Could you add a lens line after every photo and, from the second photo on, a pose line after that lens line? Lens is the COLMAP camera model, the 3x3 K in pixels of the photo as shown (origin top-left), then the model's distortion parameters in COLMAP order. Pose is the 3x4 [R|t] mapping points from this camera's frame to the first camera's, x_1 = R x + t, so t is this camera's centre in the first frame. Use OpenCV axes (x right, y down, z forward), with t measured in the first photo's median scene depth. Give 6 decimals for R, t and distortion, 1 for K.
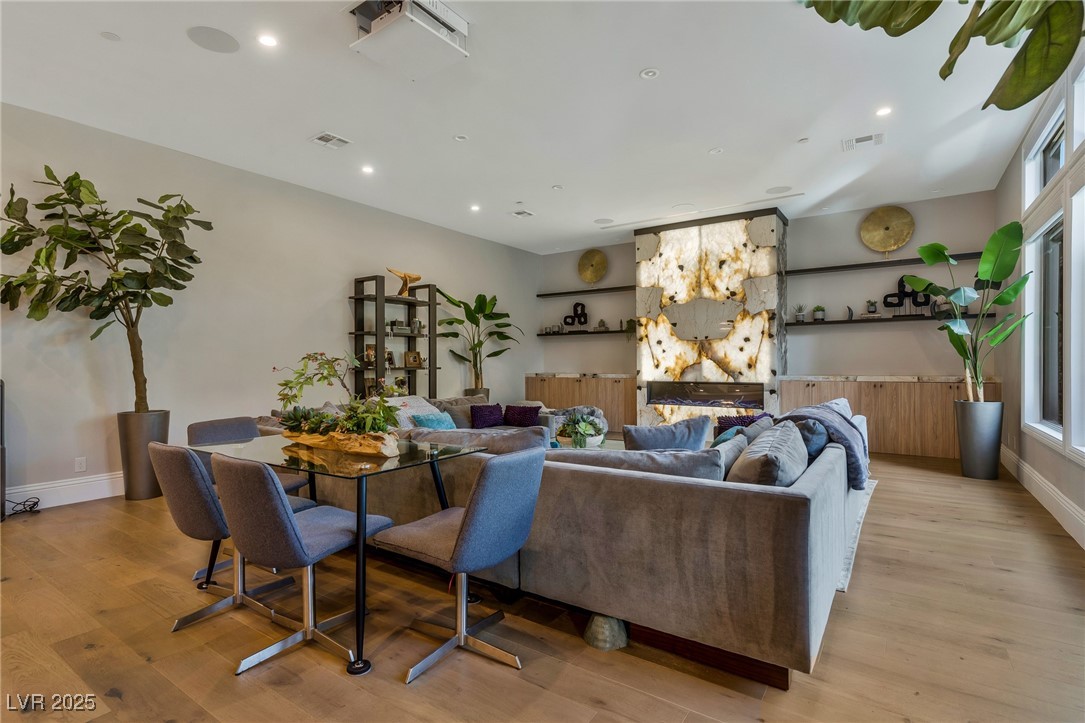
lens RADIAL K [[527.9, 0, 540.3], [0, 527.9, 364.4], [0, 0, 1]] dist [0.000820, -0.000219]
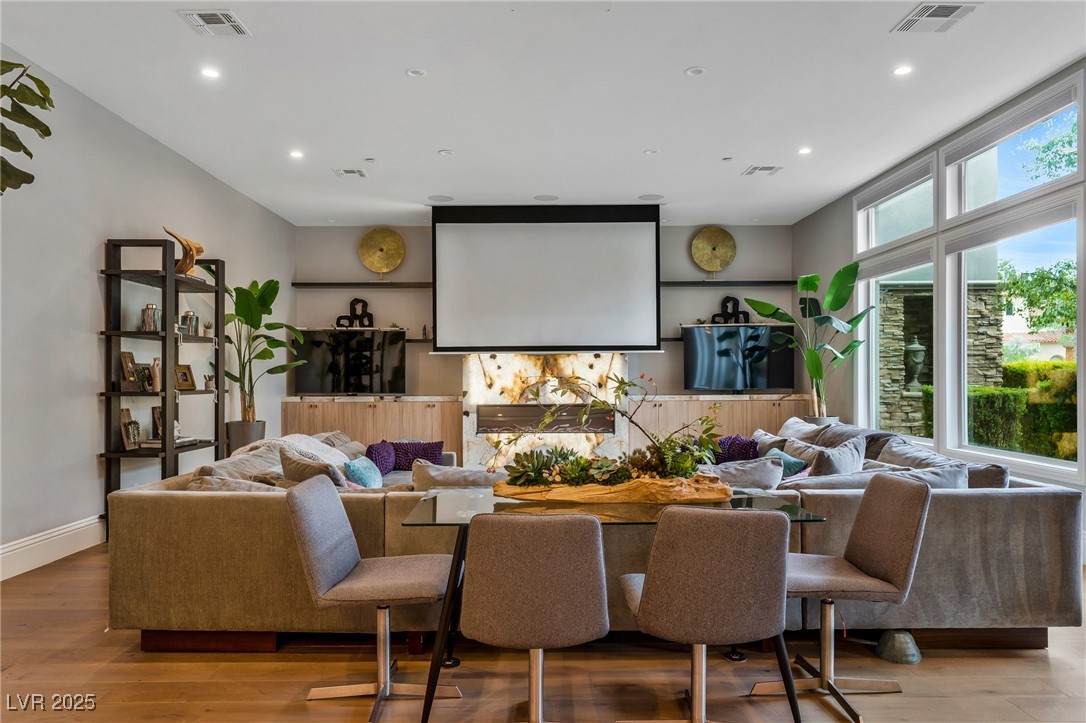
lens RADIAL K [[713.3, 0, 534.4], [0, 713.3, 370.0], [0, 0, 1]] dist [-0.007355, 0.005927]
pose [[0.821135, 0.007675, 0.570682, -0.362813], [0.001123, 0.999886, -0.015063, -0.004746], [-0.570733, 0.013009, 0.821033, 0.072857]]
